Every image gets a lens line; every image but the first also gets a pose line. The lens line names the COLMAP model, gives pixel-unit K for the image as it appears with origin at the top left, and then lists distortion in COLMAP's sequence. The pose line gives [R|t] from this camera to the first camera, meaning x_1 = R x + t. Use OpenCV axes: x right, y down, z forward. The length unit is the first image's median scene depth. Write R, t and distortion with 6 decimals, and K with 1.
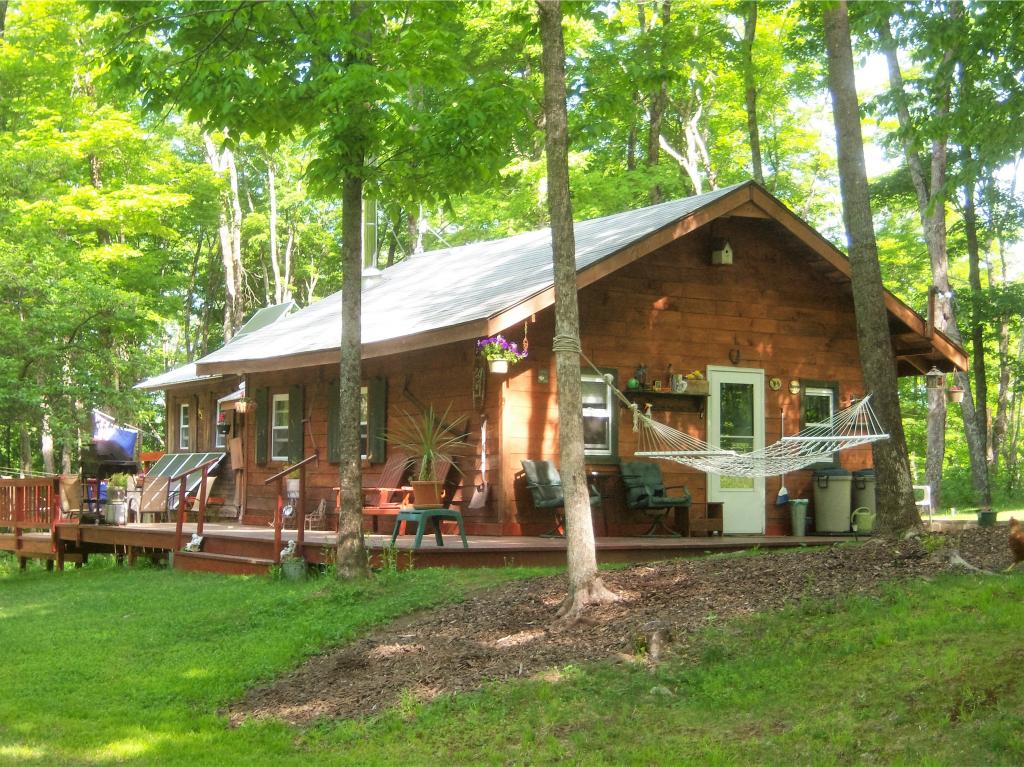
lens RADIAL K [[1738.1, 0, 512.0], [0, 1738.1, 383.5], [0, 0, 1]] dist [-0.115006, -0.089029]
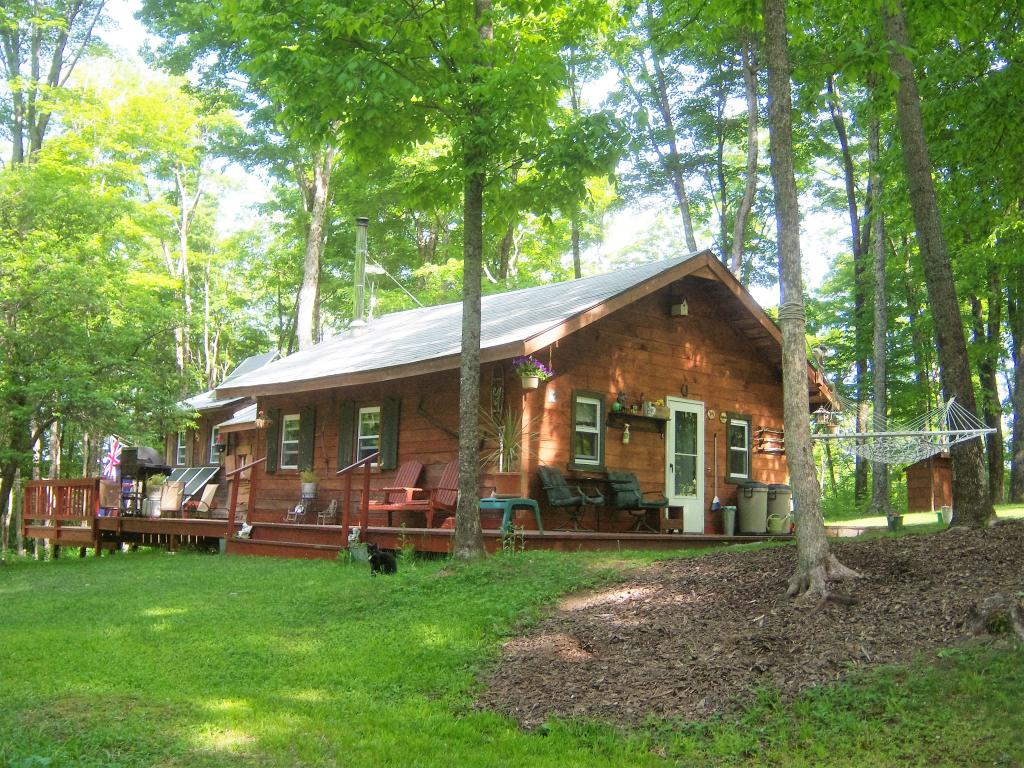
lens RADIAL K [[1103.6, 0, 512.0], [0, 1103.6, 384.0], [0, 0, 1]] dist [-0.088304, -0.004108]
pose [[0.985281, 0.039812, 0.166242, -0.127312], [-0.029420, 0.997483, -0.064517, 0.034965], [-0.168393, 0.058676, 0.983972, 0.240143]]
